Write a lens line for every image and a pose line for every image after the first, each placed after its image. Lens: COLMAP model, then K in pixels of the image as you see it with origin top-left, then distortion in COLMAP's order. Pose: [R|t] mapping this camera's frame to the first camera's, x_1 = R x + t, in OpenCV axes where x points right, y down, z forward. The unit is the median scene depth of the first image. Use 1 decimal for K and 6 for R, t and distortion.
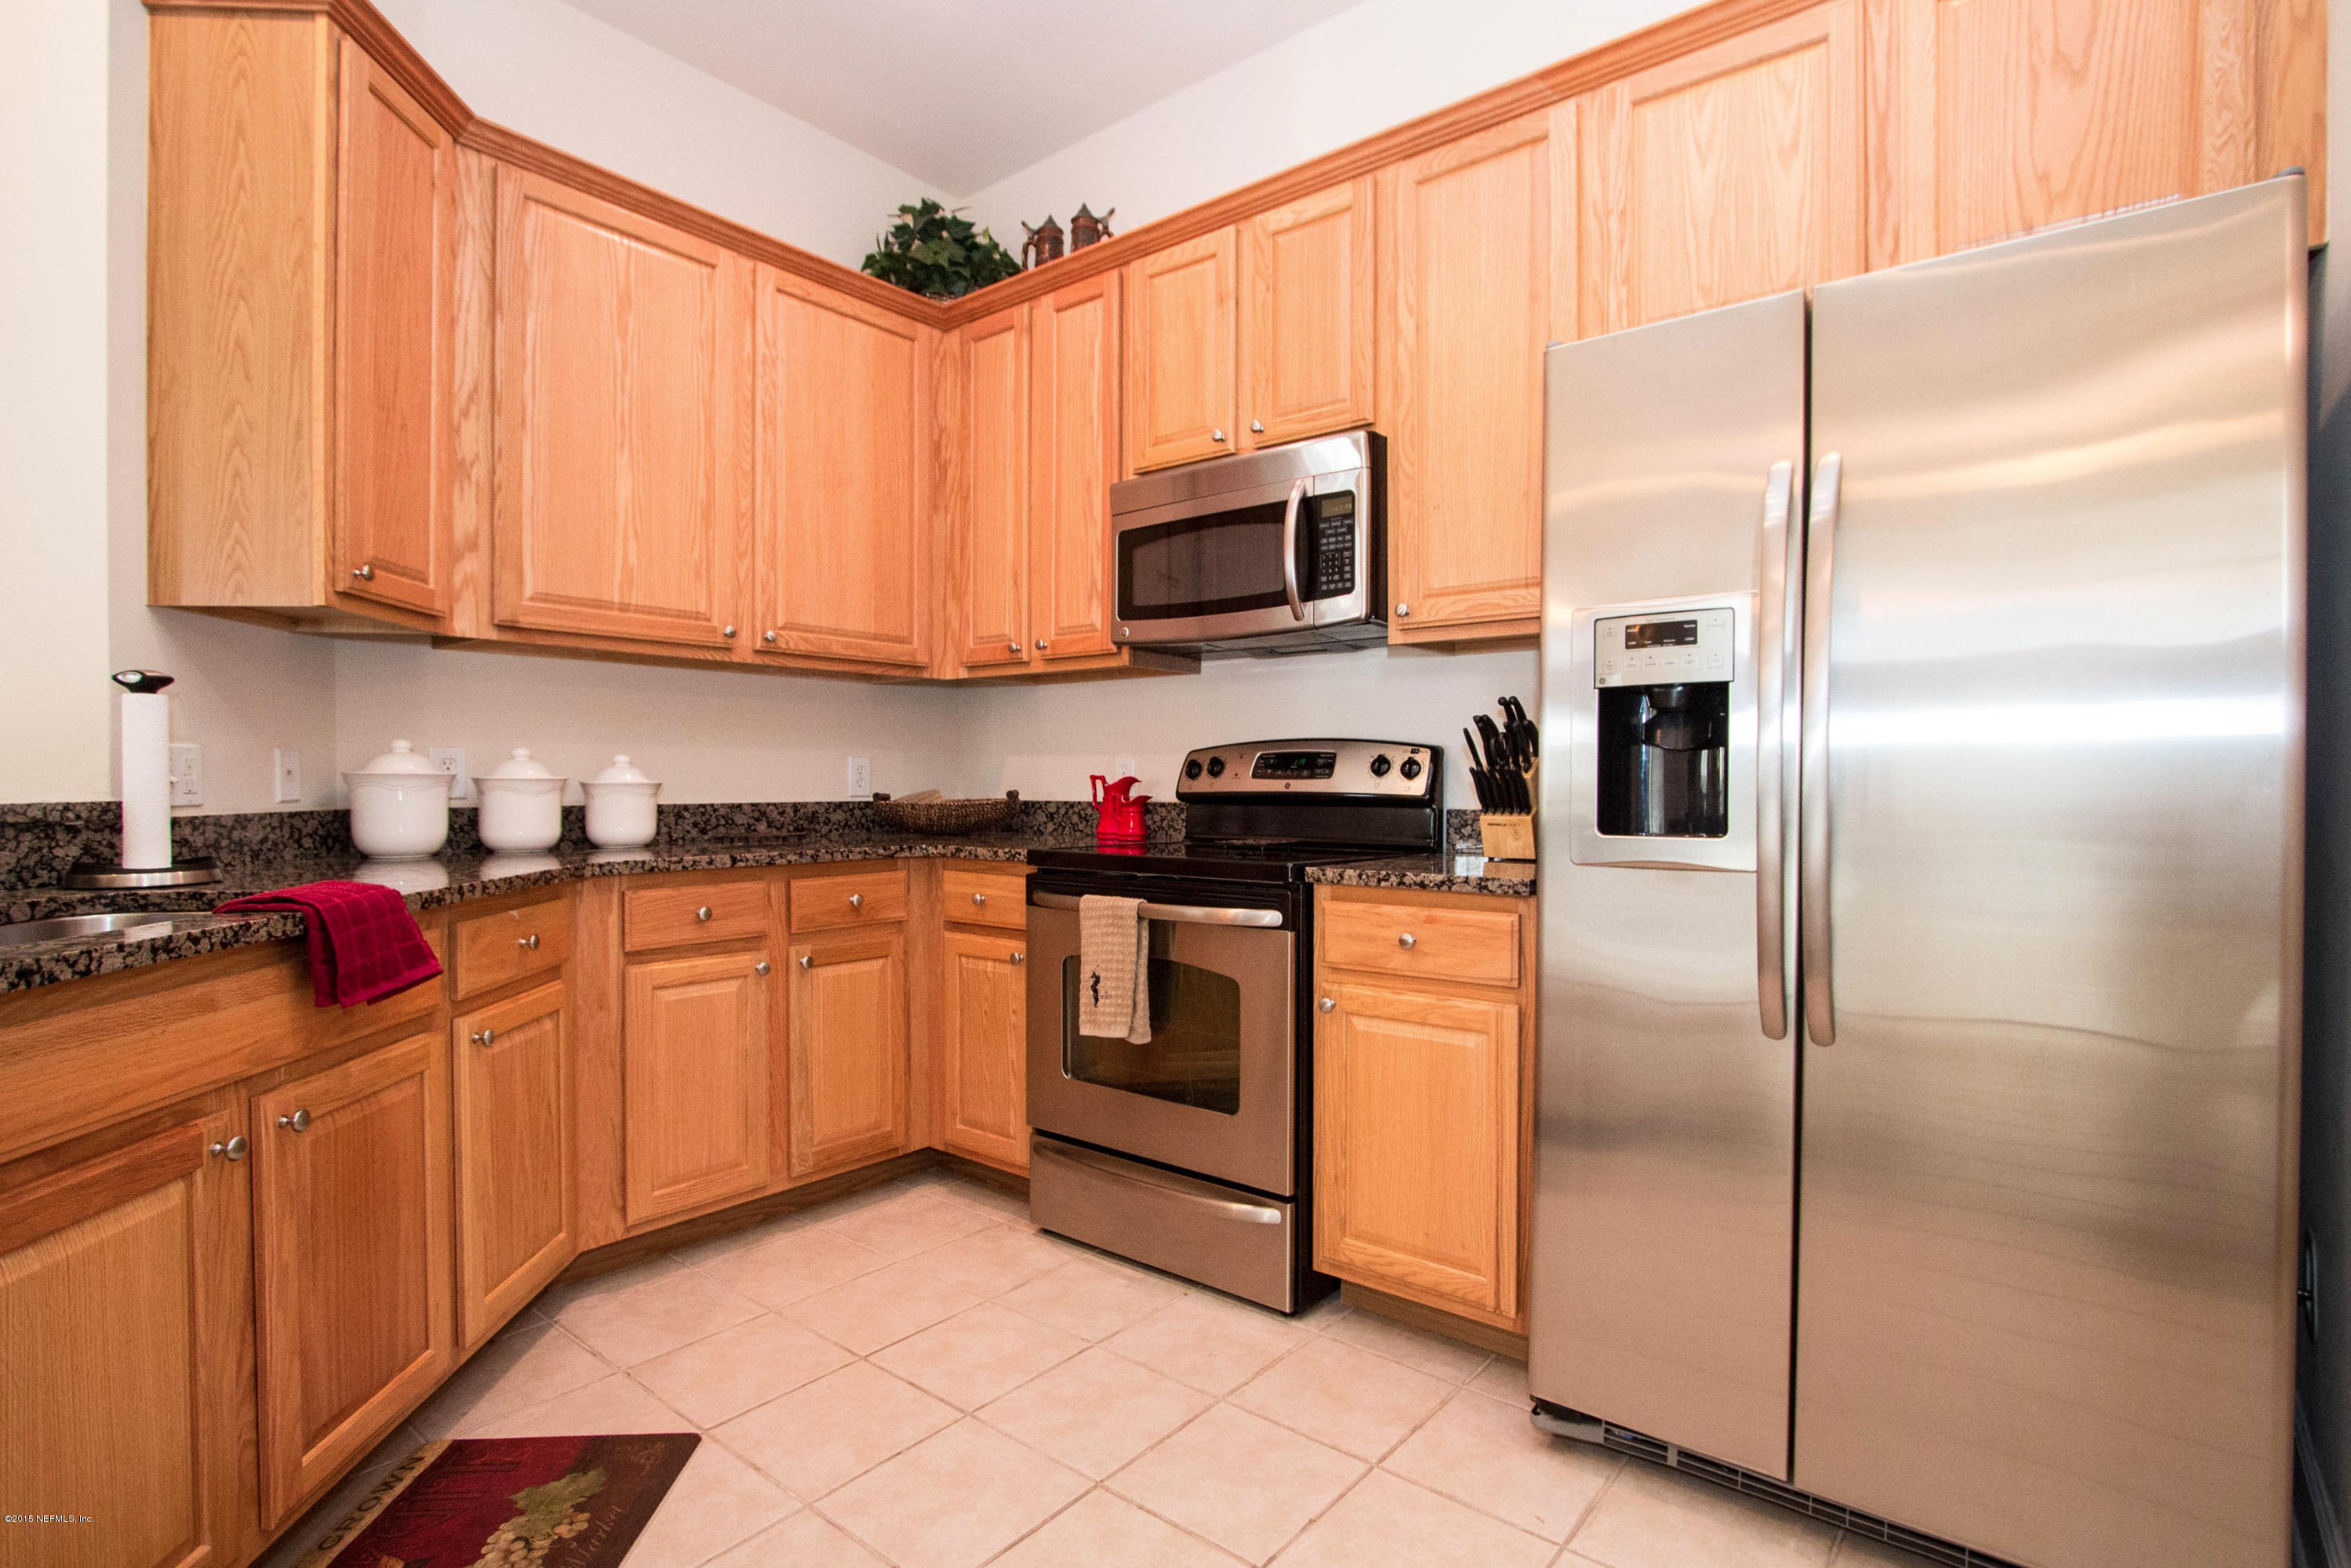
lens RADIAL K [[1158.5, 0, 1179.0], [0, 1158.5, 793.0], [0, 0, 1]] dist [-0.014598, 0.000243]
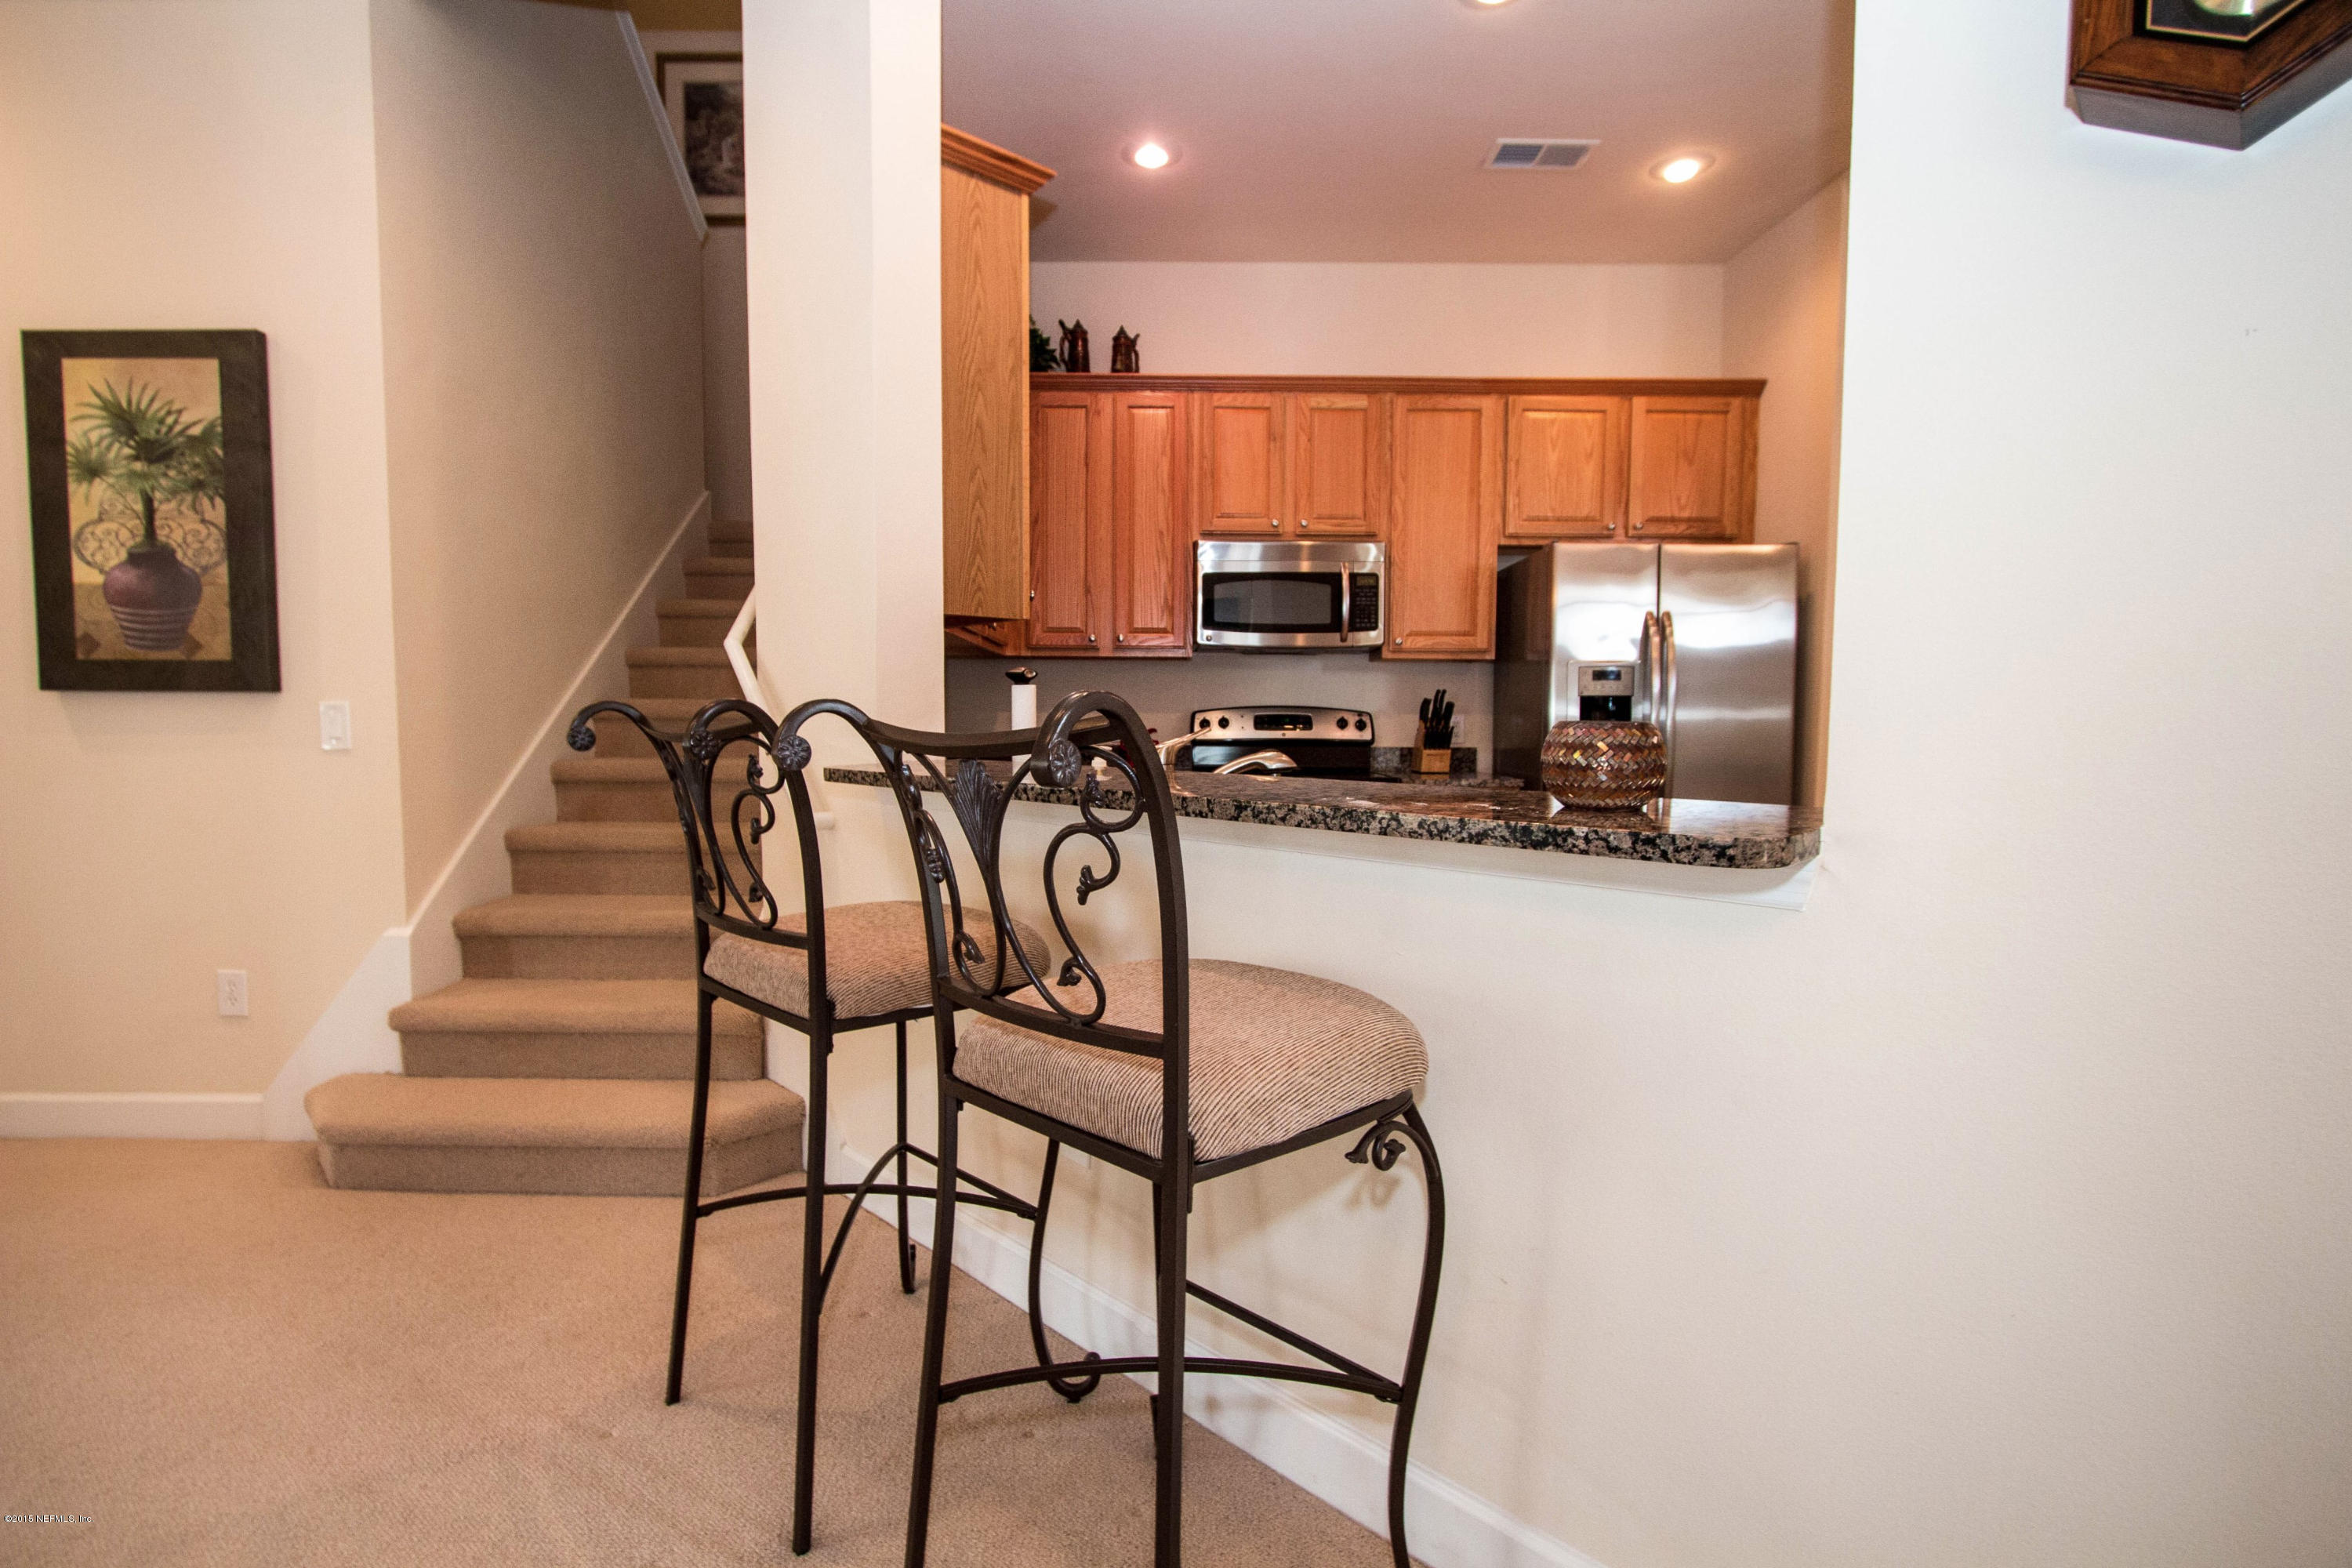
lens RADIAL K [[1100.6, 0, 1176.0], [0, 1100.6, 783.1], [0, 0, 1]] dist [-0.019690, 0.002596]
pose [[0.772767, -0.037629, 0.633573, -1.212006], [0.003737, 0.998493, 0.054744, -0.028025], [-0.634678, -0.039937, 0.771744, -0.147151]]
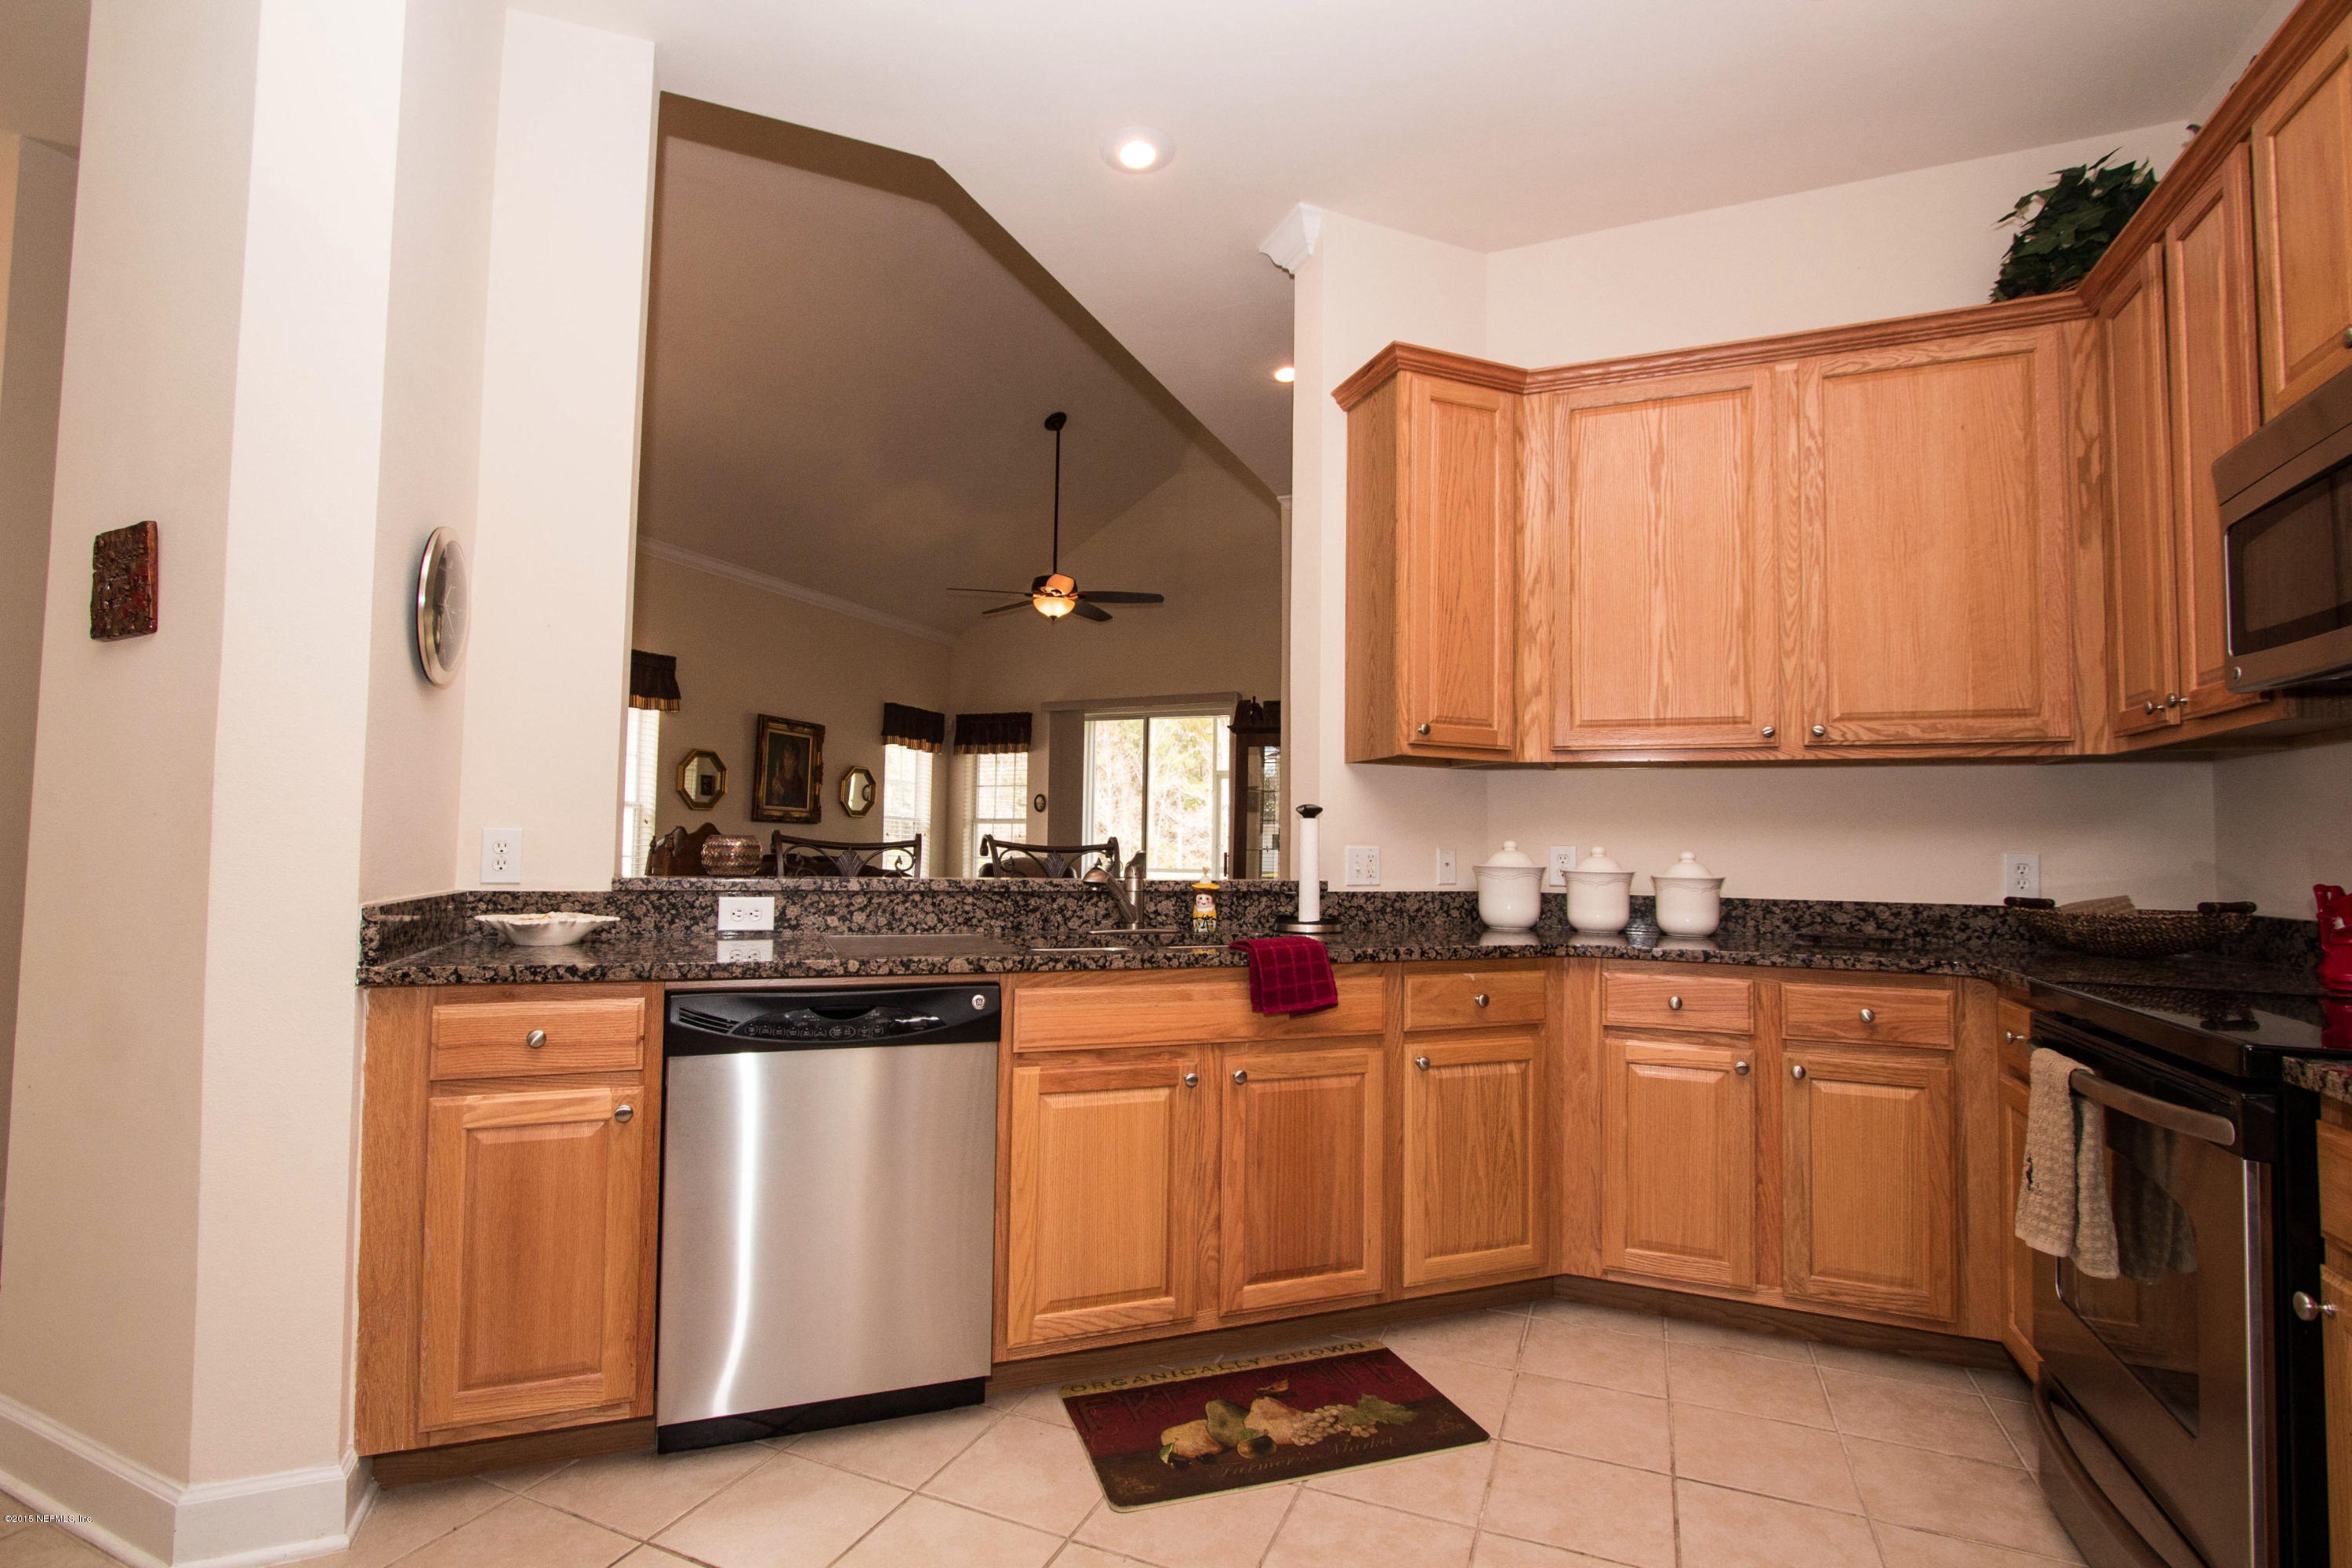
lens RADIAL K [[1100.6, 0, 1187.8], [0, 1100.6, 793.0], [0, 0, 1]] dist [-0.019690, 0.002596]
pose [[0.254233, -0.046661, -0.966017, 0.462467], [-0.025594, 0.998161, -0.054950, -0.021672], [0.966804, 0.038695, 0.252571, 0.299911]]
